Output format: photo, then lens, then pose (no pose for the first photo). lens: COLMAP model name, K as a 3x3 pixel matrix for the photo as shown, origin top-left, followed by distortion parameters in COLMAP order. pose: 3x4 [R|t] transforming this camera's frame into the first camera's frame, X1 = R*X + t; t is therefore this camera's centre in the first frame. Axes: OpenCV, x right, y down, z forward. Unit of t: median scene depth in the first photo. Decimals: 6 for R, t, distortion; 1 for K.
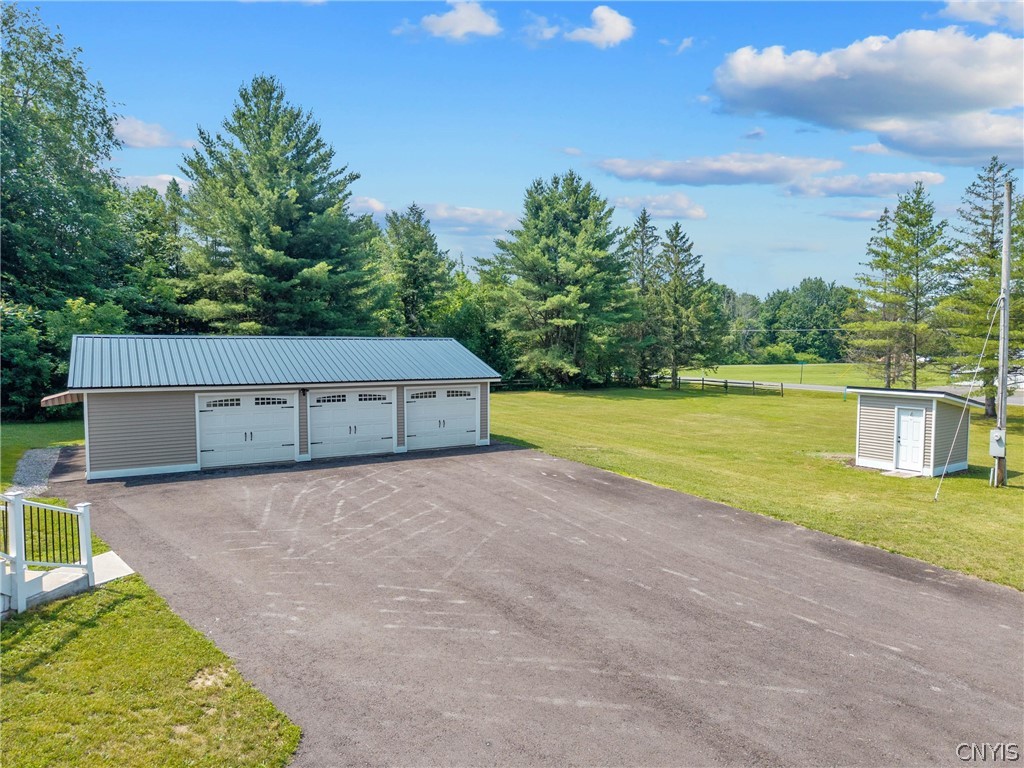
lens RADIAL K [[679.9, 0, 512.0], [0, 679.9, 384.0], [0, 0, 1]] dist [0.039637, -0.051180]
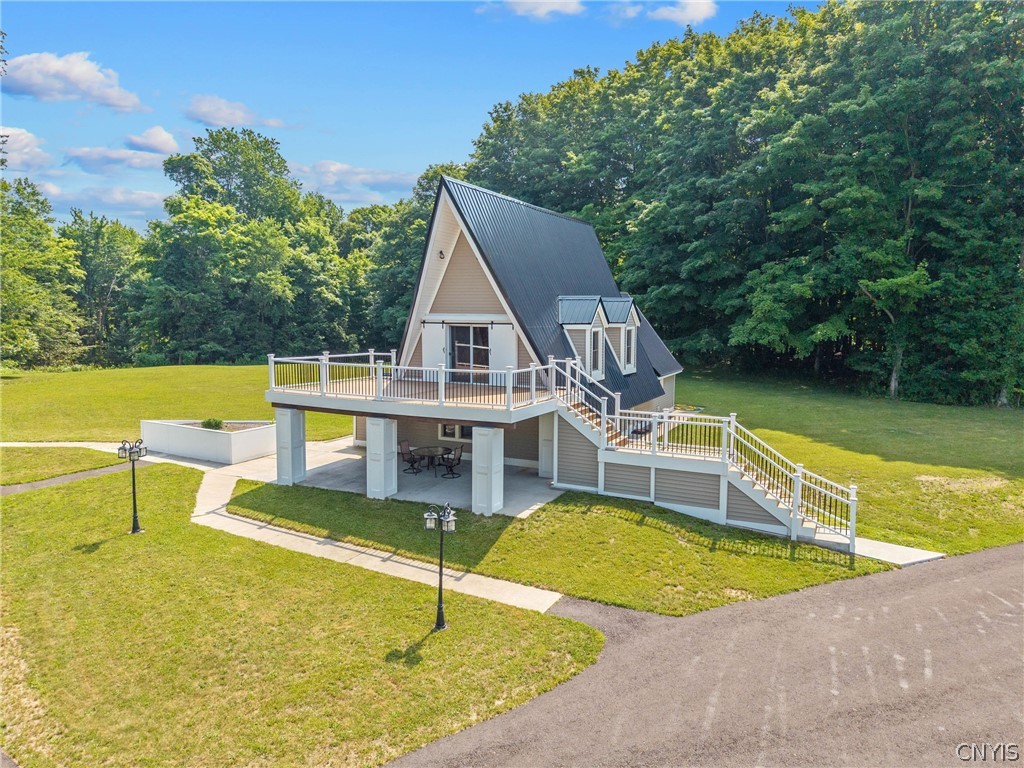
lens RADIAL K [[679.9, 0, 512.0], [0, 679.9, 384.0], [0, 0, 1]] dist [0.039637, -0.051180]
pose [[-0.292658, 0.099861, -0.950988, 1.038822], [-0.069209, 0.989711, 0.125225, -0.217513], [0.953709, 0.102465, -0.282736, 0.692634]]
